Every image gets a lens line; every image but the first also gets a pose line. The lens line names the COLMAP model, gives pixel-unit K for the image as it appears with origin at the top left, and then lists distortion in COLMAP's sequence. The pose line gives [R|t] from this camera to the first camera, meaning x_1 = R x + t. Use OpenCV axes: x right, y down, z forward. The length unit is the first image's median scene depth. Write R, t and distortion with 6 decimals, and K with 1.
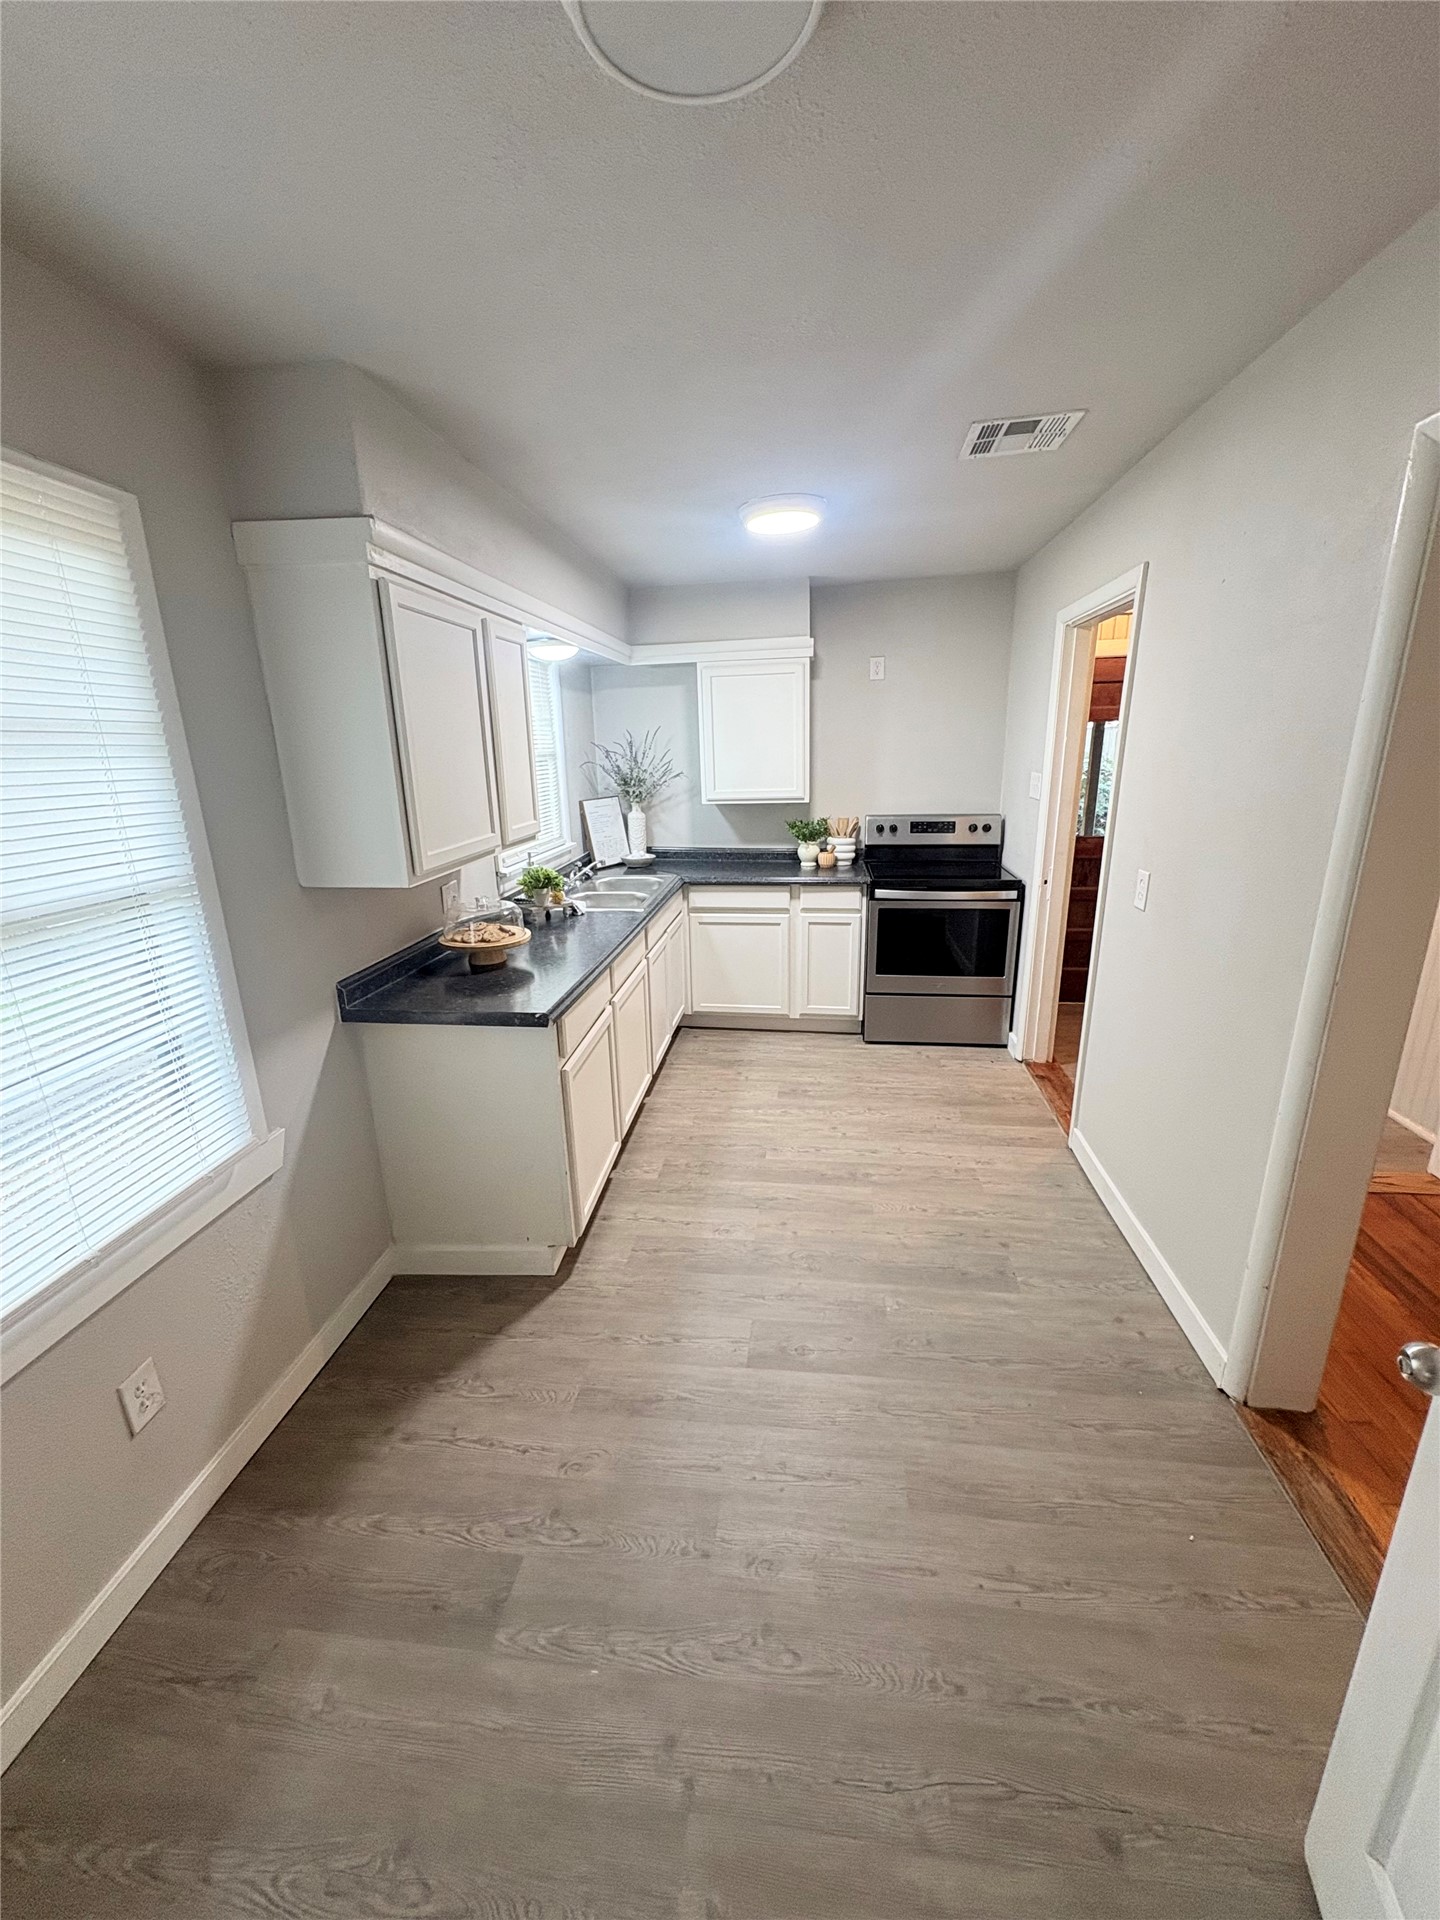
lens RADIAL K [[760.7, 0, 720.0], [0, 760.7, 960.0], [0, 0, 1]] dist [-0.001088, 0.000283]
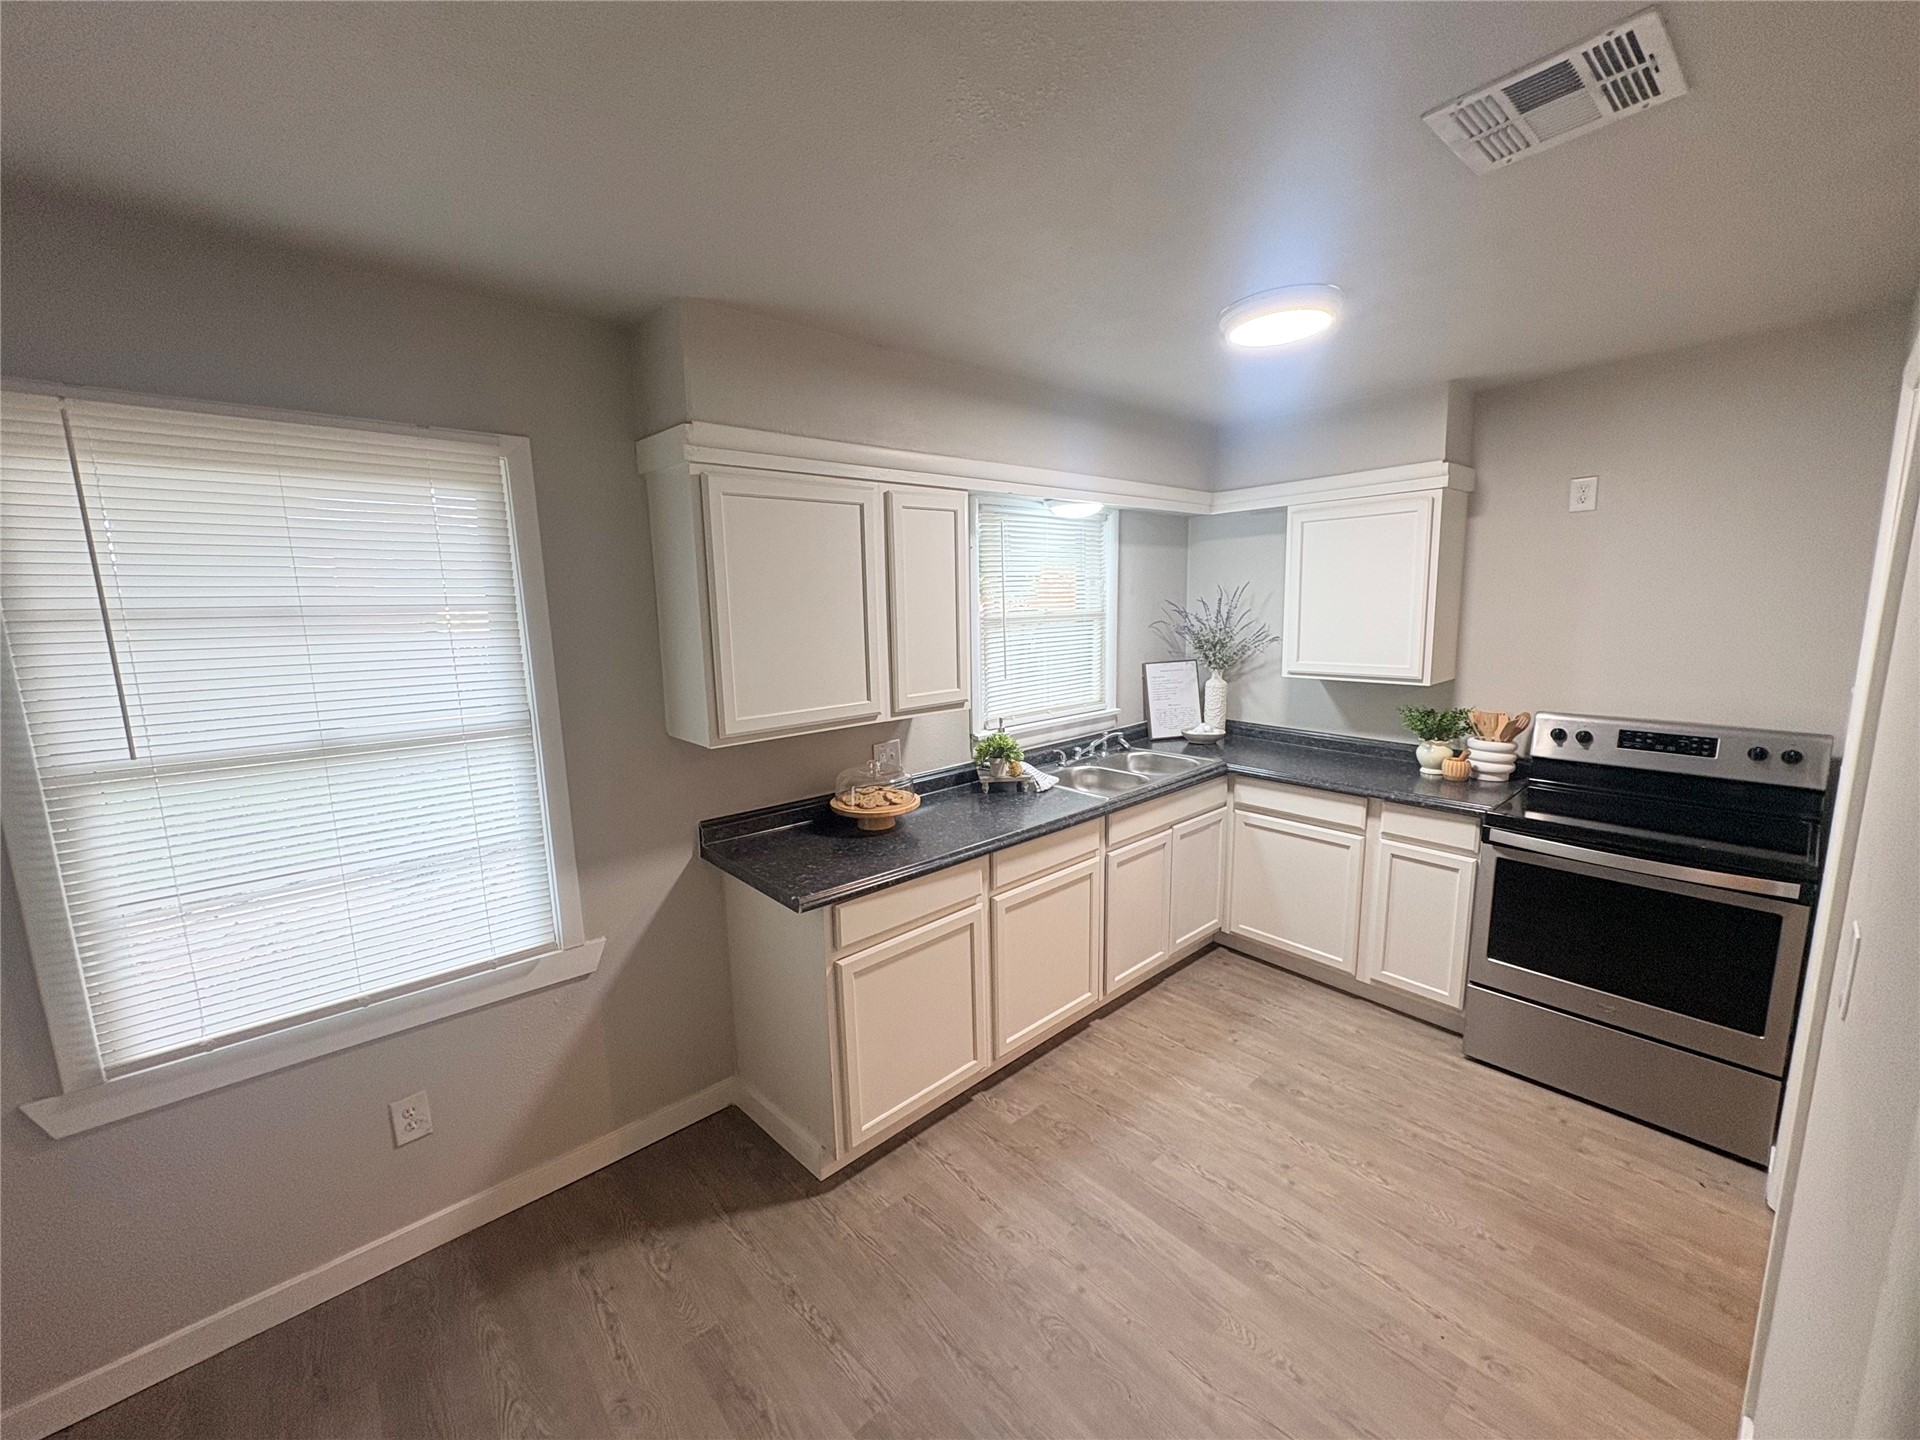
lens RADIAL K [[760.7, 0, 960.0], [0, 760.7, 720.0], [0, 0, 1]] dist [-0.001088, 0.000283]
pose [[0.754316, 0.110689, -0.647113, 0.261882], [-0.176087, 0.983679, -0.037000, -0.076442], [0.632456, 0.141858, 0.761495, 0.195649]]
